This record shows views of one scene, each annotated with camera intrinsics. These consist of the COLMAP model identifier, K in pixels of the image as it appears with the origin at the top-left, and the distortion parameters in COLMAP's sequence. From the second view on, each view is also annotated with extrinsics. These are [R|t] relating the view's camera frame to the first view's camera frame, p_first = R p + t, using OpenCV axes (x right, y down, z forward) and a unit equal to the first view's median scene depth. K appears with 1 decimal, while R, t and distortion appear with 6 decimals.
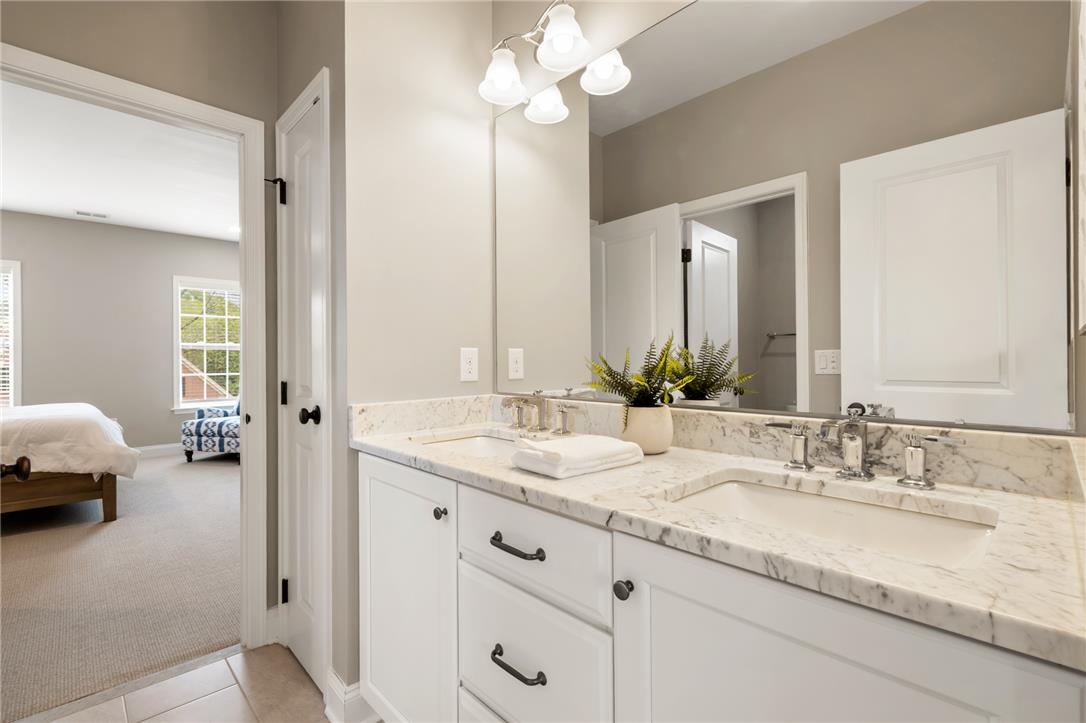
lens RADIAL K [[484.5, 0, 549.5], [0, 484.5, 366.3], [0, 0, 1]] dist [0.001536, -0.000416]
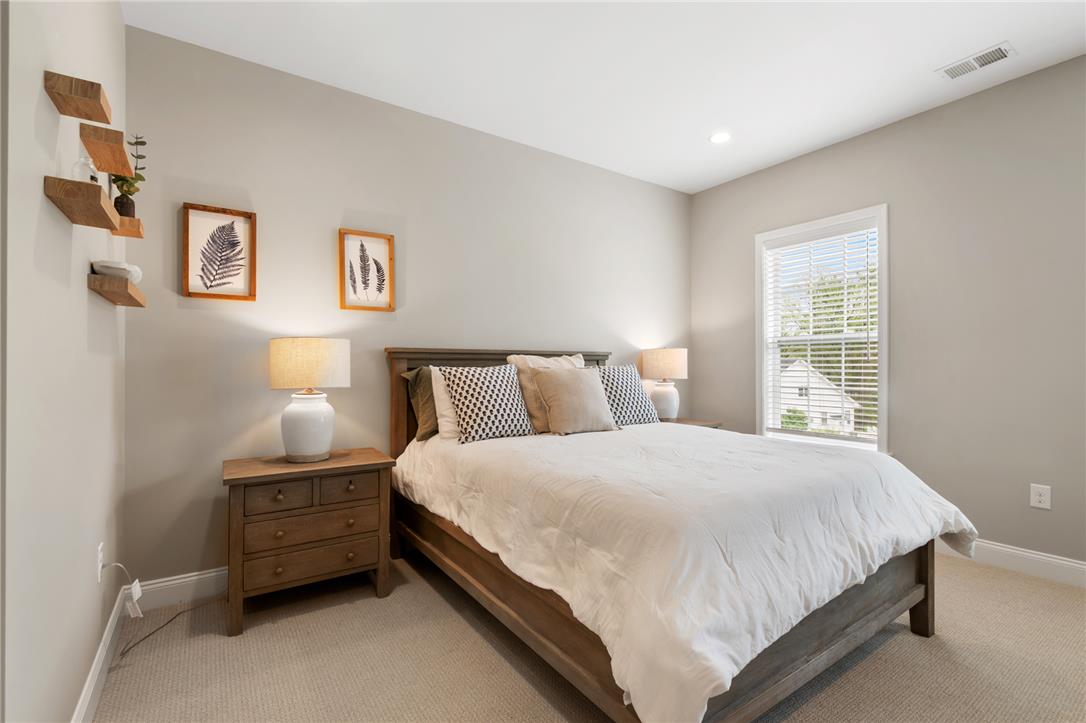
lens RADIAL K [[488.3, 0, 547.4], [0, 488.3, 390.9], [0, 0, 1]] dist [0.005285, 0.000360]
pose [[-0.170520, 0.050975, -0.984035, -0.365269], [-0.012216, 0.998475, 0.053840, -0.002969], [0.985278, 0.021202, -0.169638, 0.621539]]
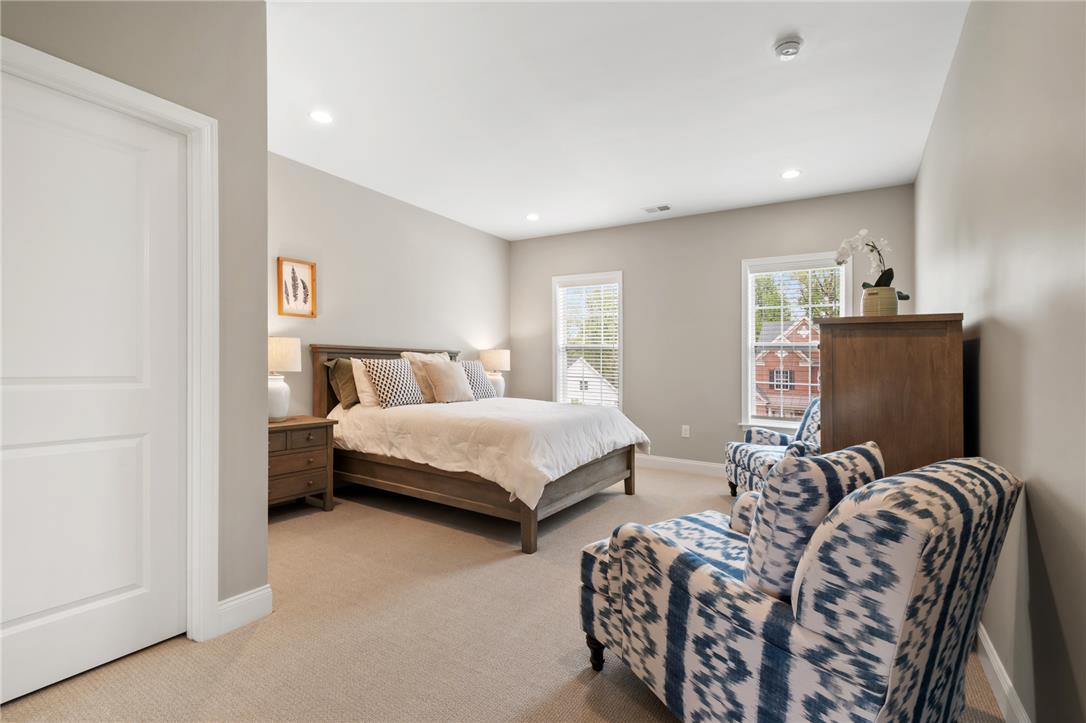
lens RADIAL K [[485.5, 0, 547.3], [0, 485.5, 359.2], [0, 0, 1]] dist [0.000598, -0.001036]
pose [[0.233195, -0.001779, -0.972428, -0.066202], [-0.034555, 0.999352, -0.010115, -0.001221], [0.971816, 0.035961, 0.232982, 0.534300]]
